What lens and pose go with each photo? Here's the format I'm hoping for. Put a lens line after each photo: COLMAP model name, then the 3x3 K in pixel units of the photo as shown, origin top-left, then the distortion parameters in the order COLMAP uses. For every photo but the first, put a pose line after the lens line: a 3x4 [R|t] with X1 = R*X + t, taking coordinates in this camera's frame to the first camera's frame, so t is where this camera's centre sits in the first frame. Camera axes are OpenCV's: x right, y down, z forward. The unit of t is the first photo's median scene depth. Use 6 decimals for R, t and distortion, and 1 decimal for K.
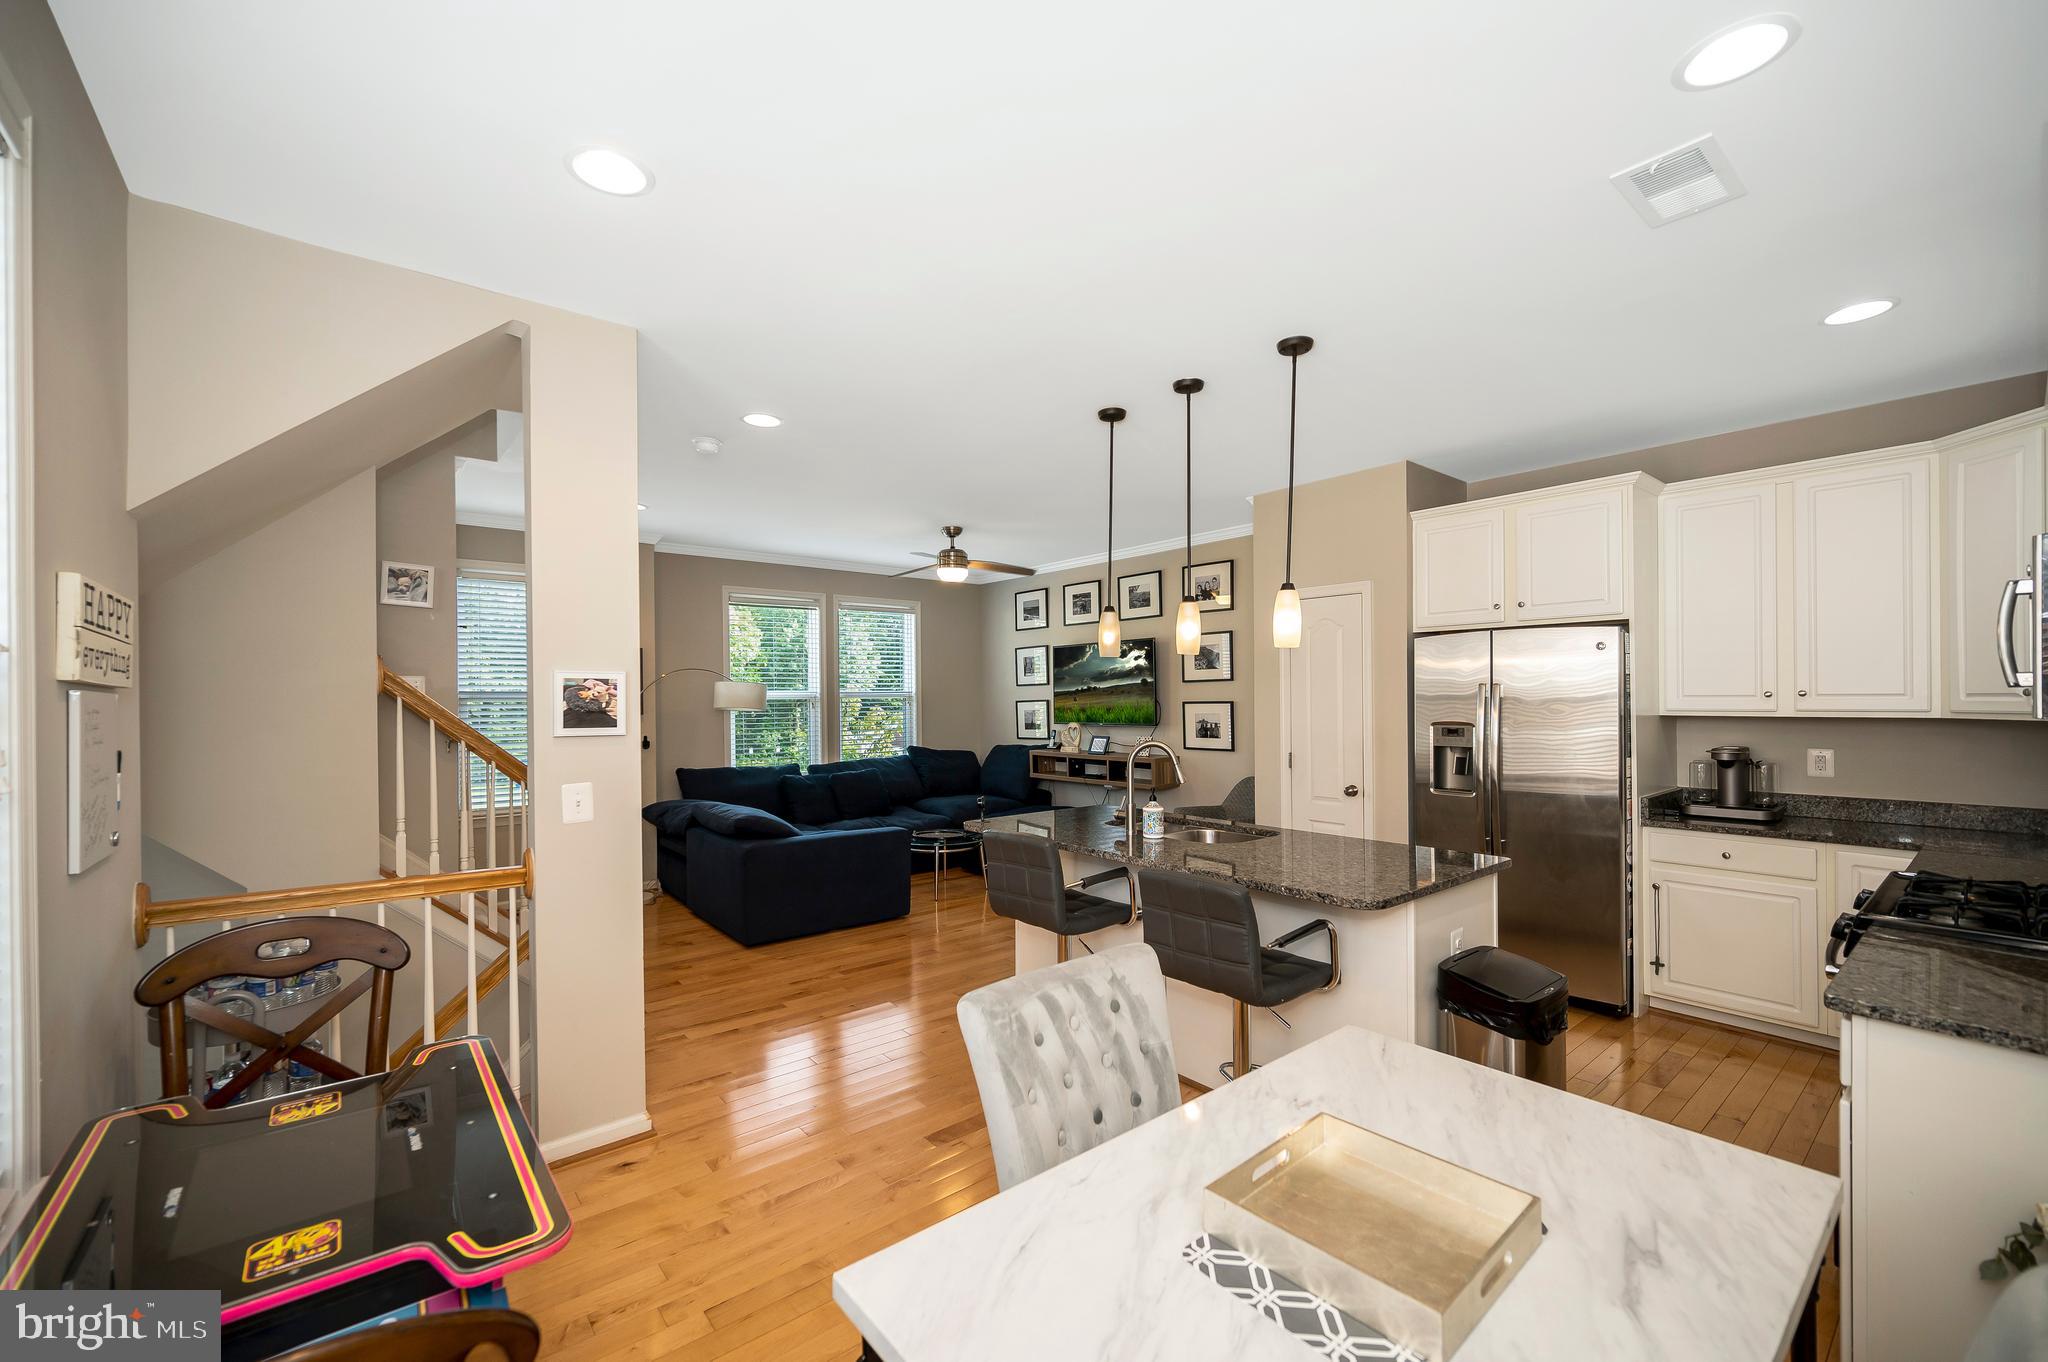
lens RADIAL K [[829.4, 0, 1021.5], [0, 829.4, 695.8], [0, 0, 1]] dist [-0.000493, -0.000229]
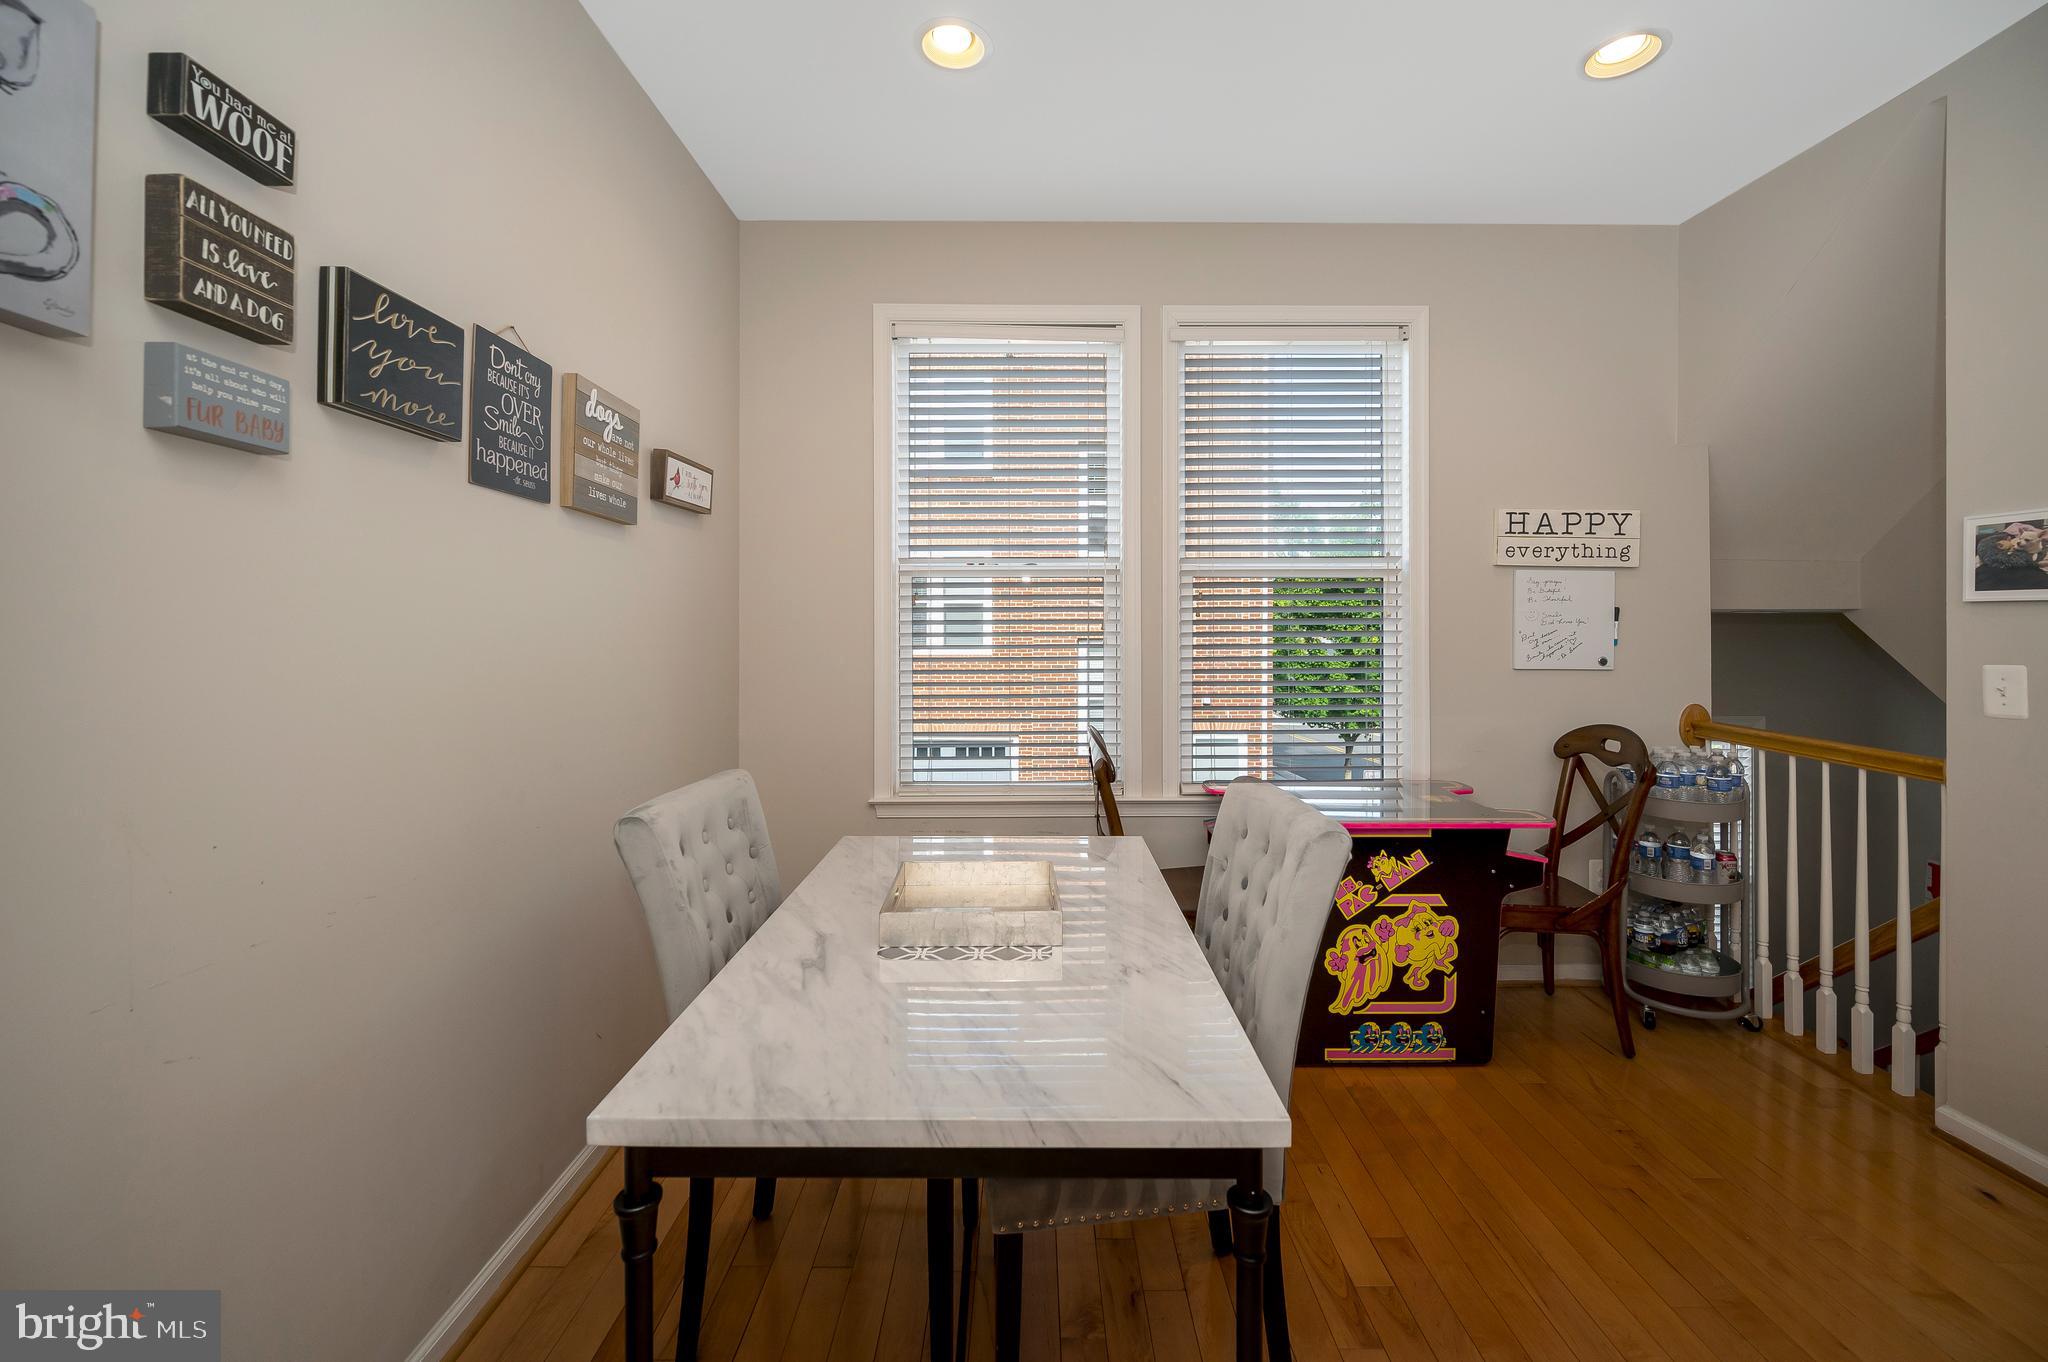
lens RADIAL K [[826.4, 0, 1028.4], [0, 826.4, 630.8], [0, 0, 1]] dist [-0.003593, -0.000372]
pose [[-0.637753, 0.010067, -0.770175, 0.400838], [0.005457, 0.999949, 0.008552, 0.043619], [0.770221, 0.001251, -0.637775, 0.546835]]
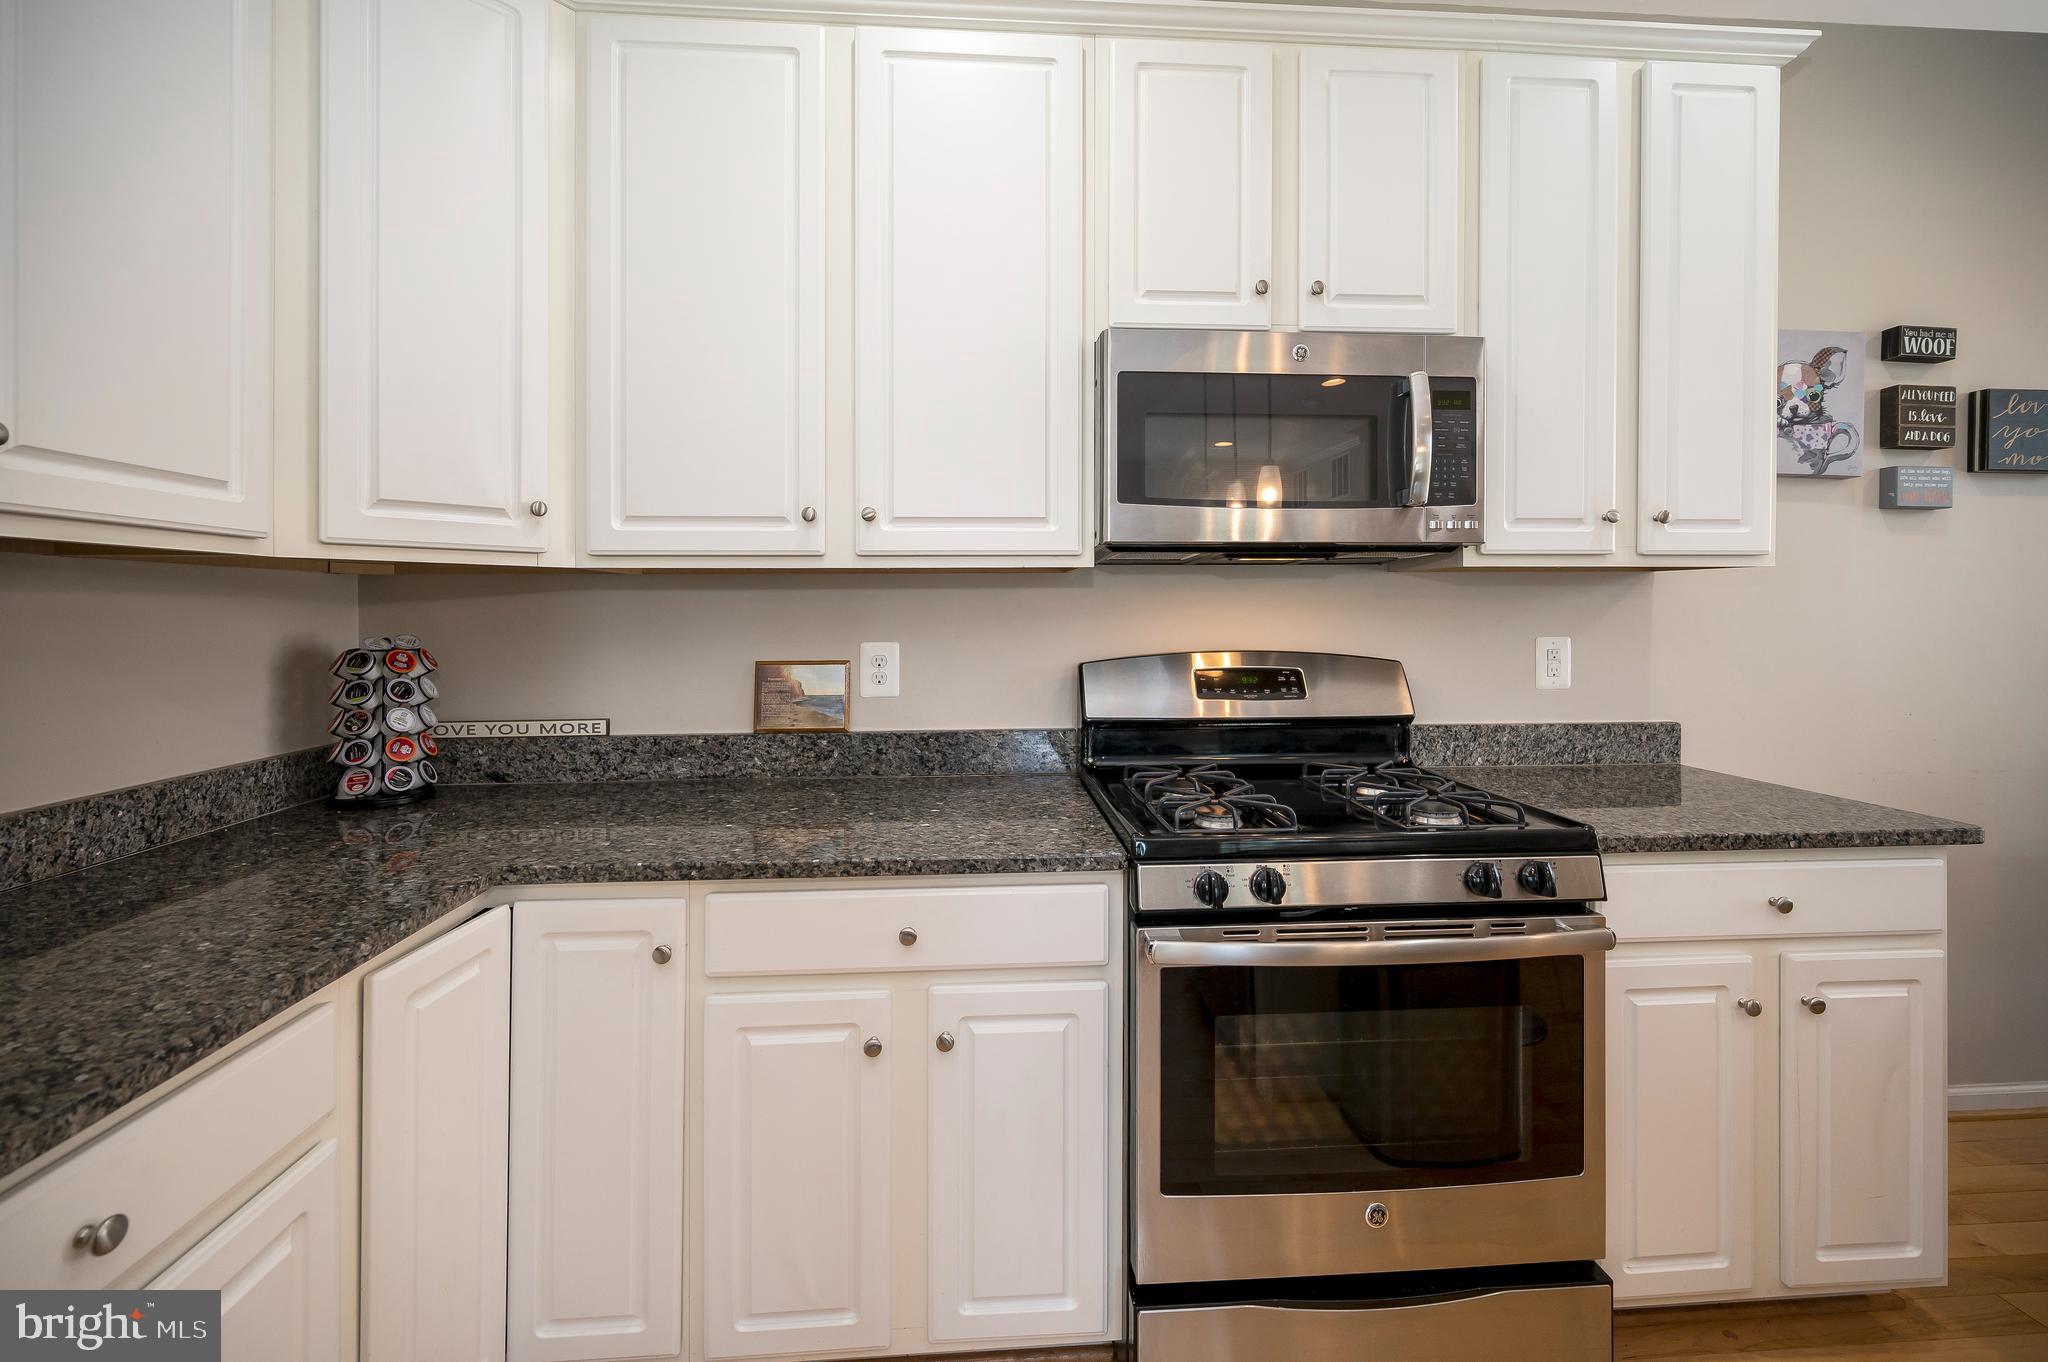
lens RADIAL K [[846.9, 0, 1023.6], [0, 846.9, 608.9], [0, 0, 1]] dist [0.000527, 0.000372]
pose [[-0.813785, 0.007572, 0.581116, 0.510886], [0.005751, 0.999971, -0.004975, 0.046512], [-0.581137, -0.000707, -0.813805, 0.944681]]
